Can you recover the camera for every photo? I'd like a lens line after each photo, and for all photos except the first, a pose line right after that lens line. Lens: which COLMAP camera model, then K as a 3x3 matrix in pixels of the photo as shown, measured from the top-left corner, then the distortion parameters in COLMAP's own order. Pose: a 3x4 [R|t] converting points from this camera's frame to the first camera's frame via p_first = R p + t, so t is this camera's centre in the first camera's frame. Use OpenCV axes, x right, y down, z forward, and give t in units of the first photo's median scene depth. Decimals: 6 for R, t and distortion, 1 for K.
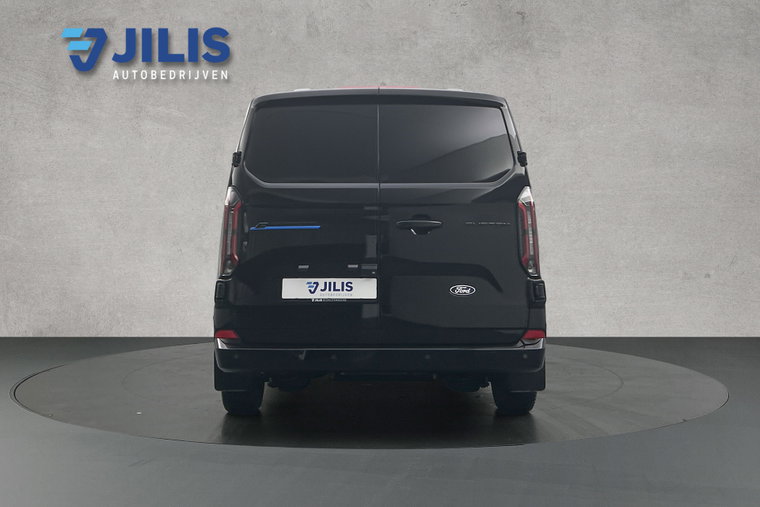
lens RADIAL K [[594.0, 0, 378.7], [0, 594.0, 253.9], [0, 0, 1]] dist [0.009637, -0.009032]
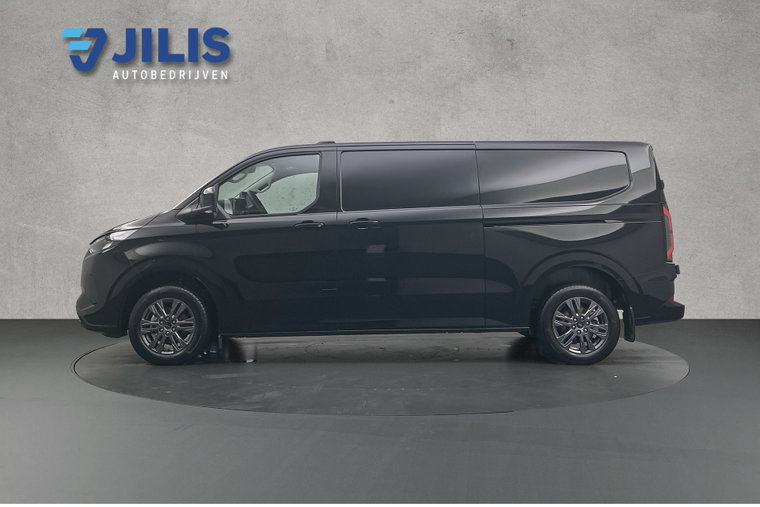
lens RADIAL K [[594.0, 0, 379.0], [0, 594.0, 254.3], [0, 0, 1]] dist [0.009637, -0.009032]
pose [[1.000000, 0.000046, 0.000893, -0.018145], [-0.000046, 1.000000, 0.000742, 0.012505], [-0.000893, -0.000742, 0.999999, -0.160462]]
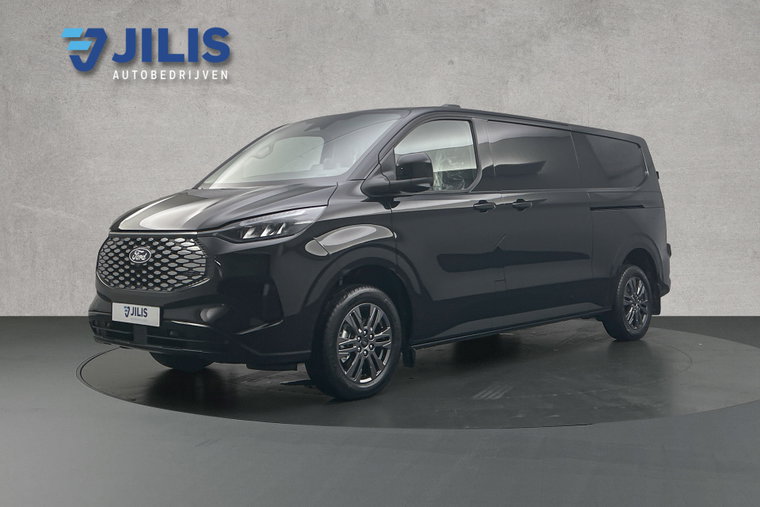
lens RADIAL K [[594.0, 0, 378.5], [0, 594.0, 254.1], [0, 0, 1]] dist [0.009637, -0.009032]
pose [[1.000000, 0.000038, 0.000362, -0.113622], [-0.000038, 1.000000, 0.000081, 0.035744], [-0.000362, -0.000081, 1.000000, 0.004958]]
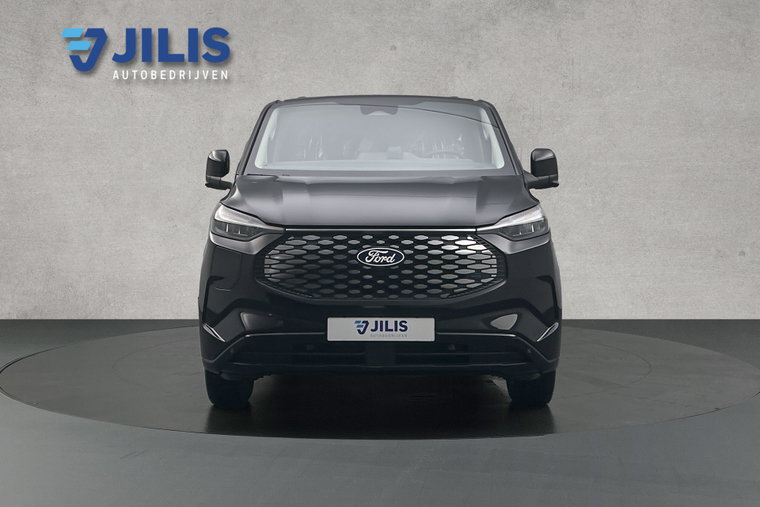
lens RADIAL K [[594.0, 0, 378.9], [0, 594.0, 254.3], [0, 0, 1]] dist [0.009637, -0.009032]
pose [[1.000000, -0.000058, 0.000269, -0.015595], [0.000058, 1.000000, 0.000228, 0.037678], [-0.000269, -0.000228, 1.000000, 0.069493]]
